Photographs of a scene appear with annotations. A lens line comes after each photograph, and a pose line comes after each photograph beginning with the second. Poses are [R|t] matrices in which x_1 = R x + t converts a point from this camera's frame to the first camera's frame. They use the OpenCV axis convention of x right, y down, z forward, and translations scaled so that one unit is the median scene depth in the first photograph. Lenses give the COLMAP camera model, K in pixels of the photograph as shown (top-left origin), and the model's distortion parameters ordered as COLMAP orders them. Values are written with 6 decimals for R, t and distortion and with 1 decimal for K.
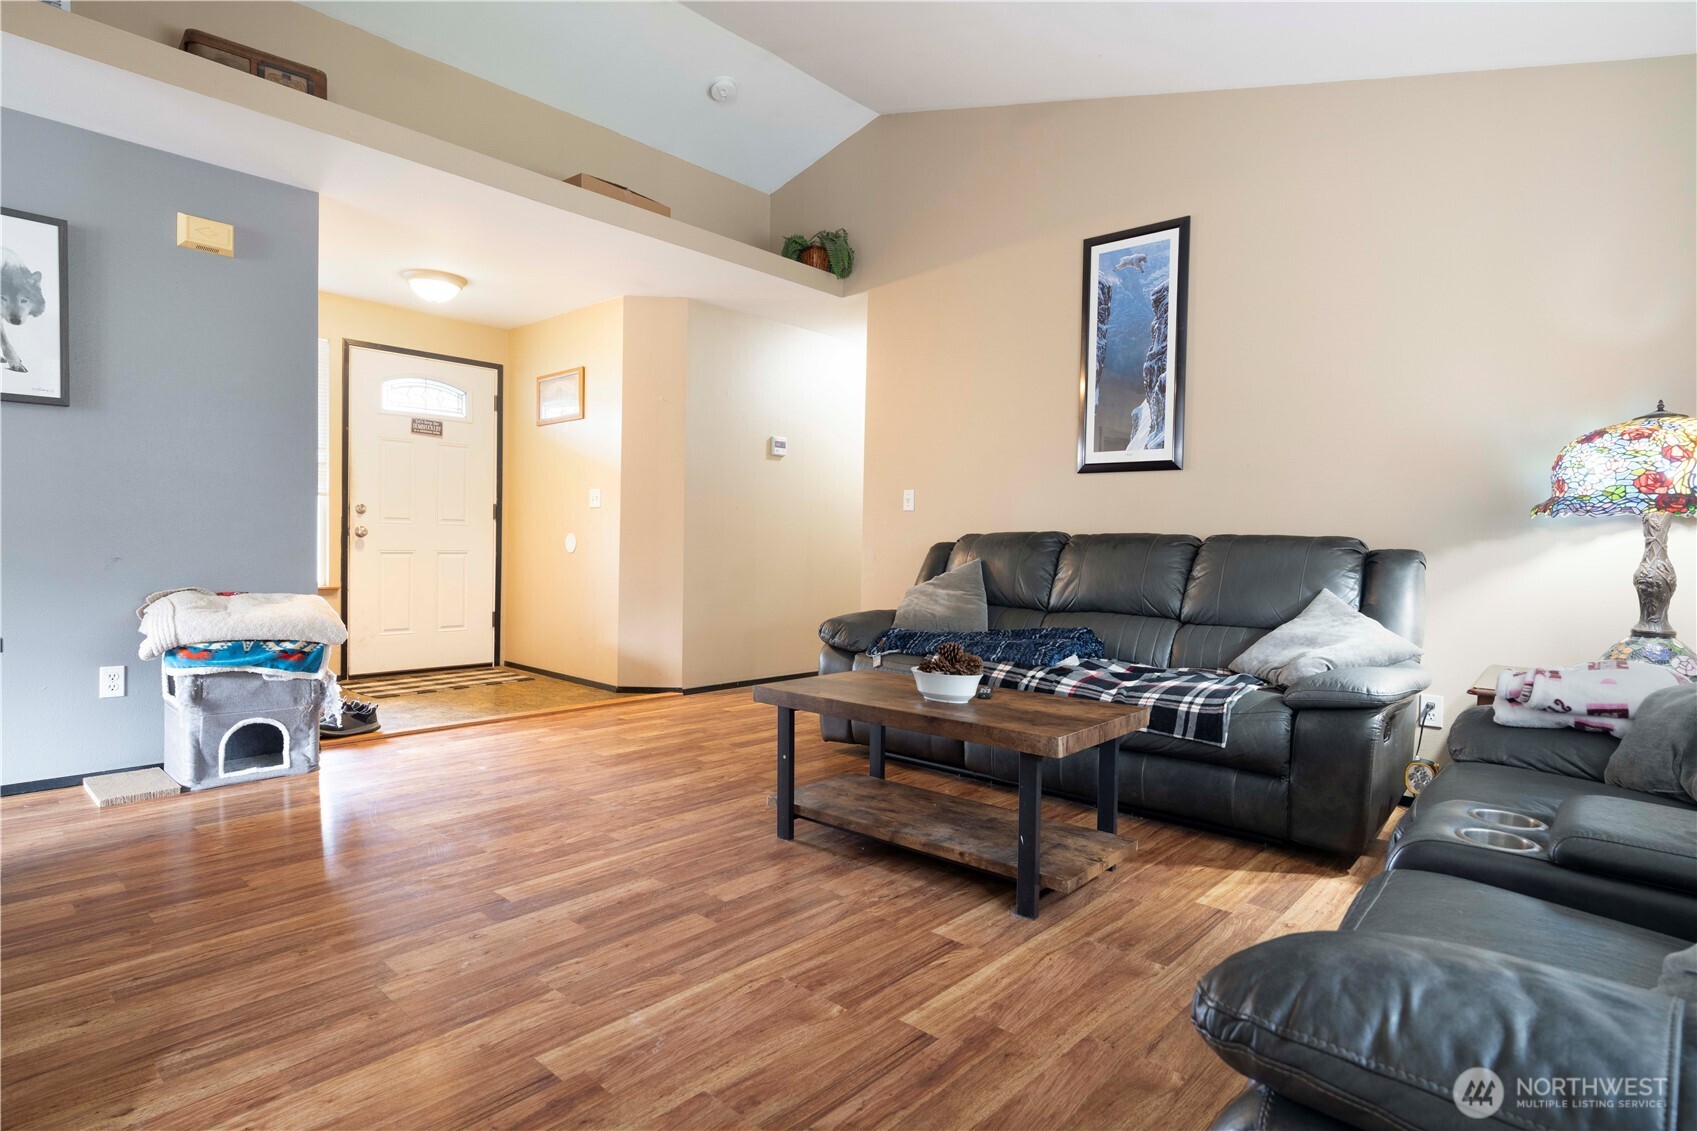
lens RADIAL K [[921.1, 0, 852.1], [0, 921.1, 565.3], [0, 0, 1]] dist [-0.003433, -0.000959]
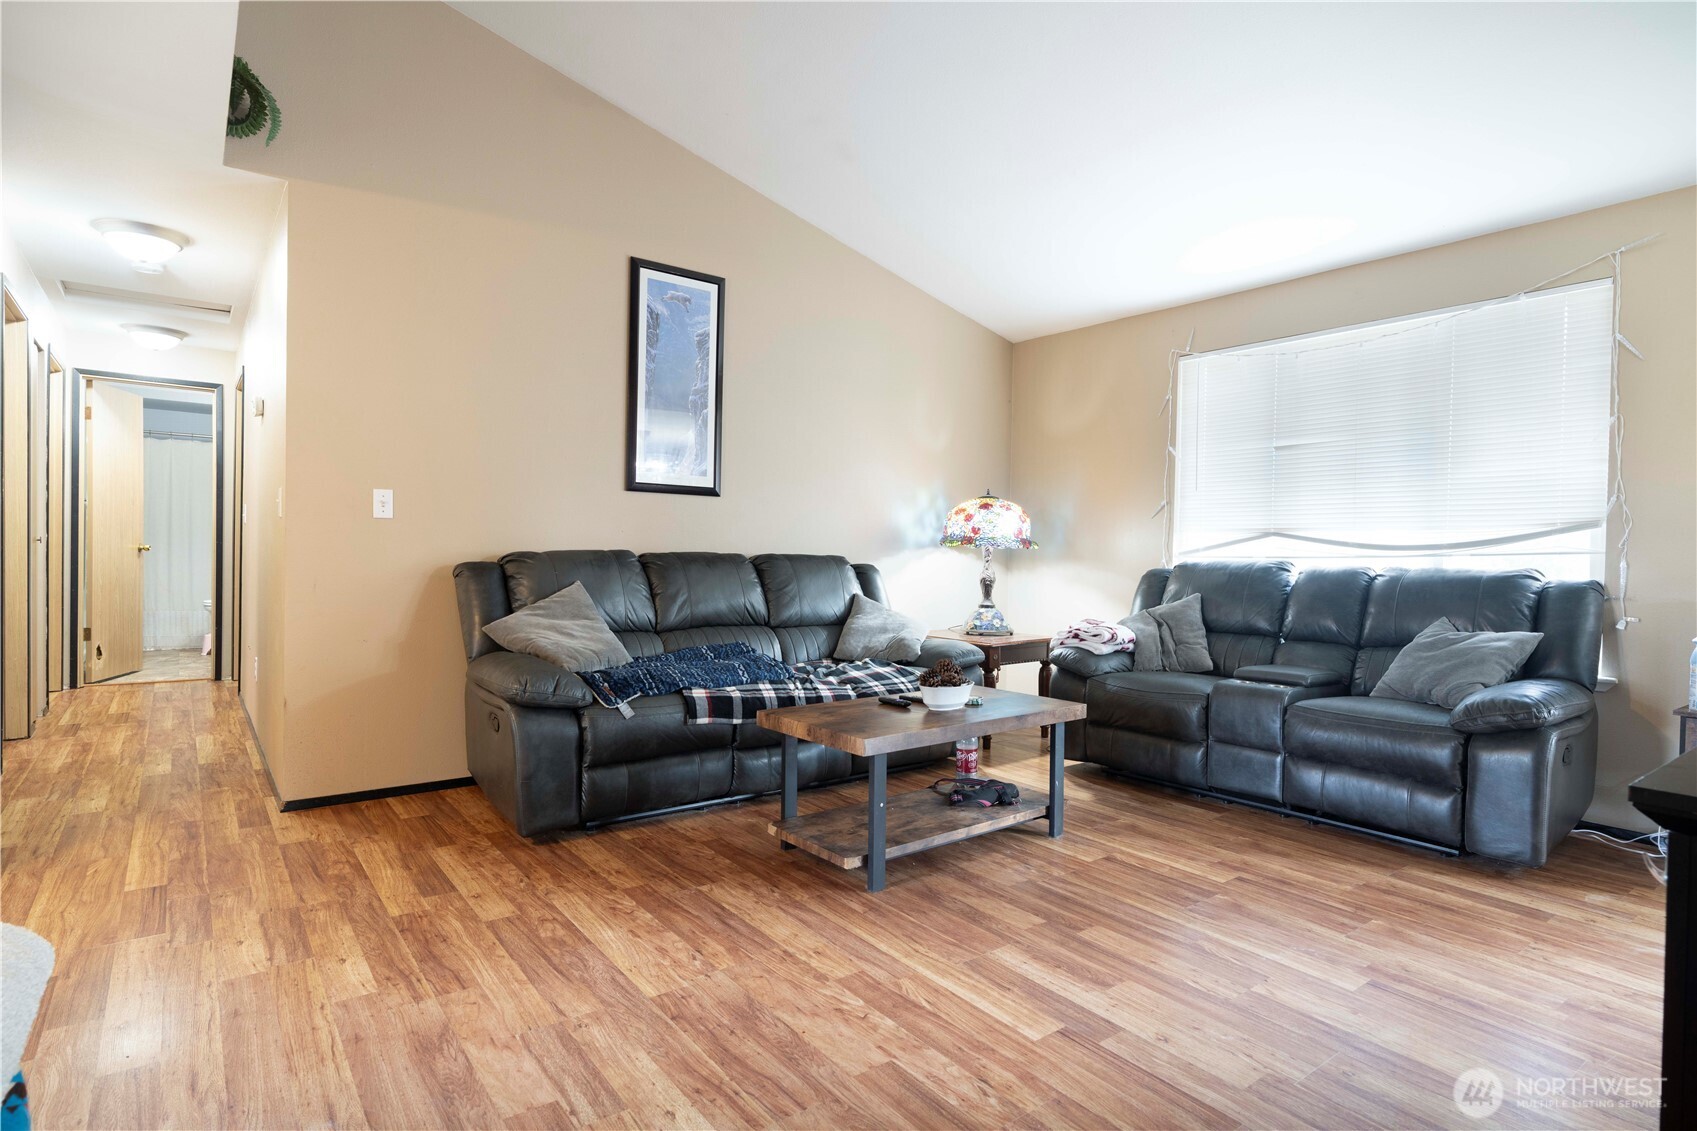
lens RADIAL K [[921.1, 0, 851.1], [0, 921.1, 562.4], [0, 0, 1]] dist [-0.003433, -0.000959]
pose [[0.142335, -0.031451, 0.989319, -1.000704], [0.007017, 0.999502, 0.030766, -0.072941], [-0.989794, 0.002563, 0.142485, 0.878239]]
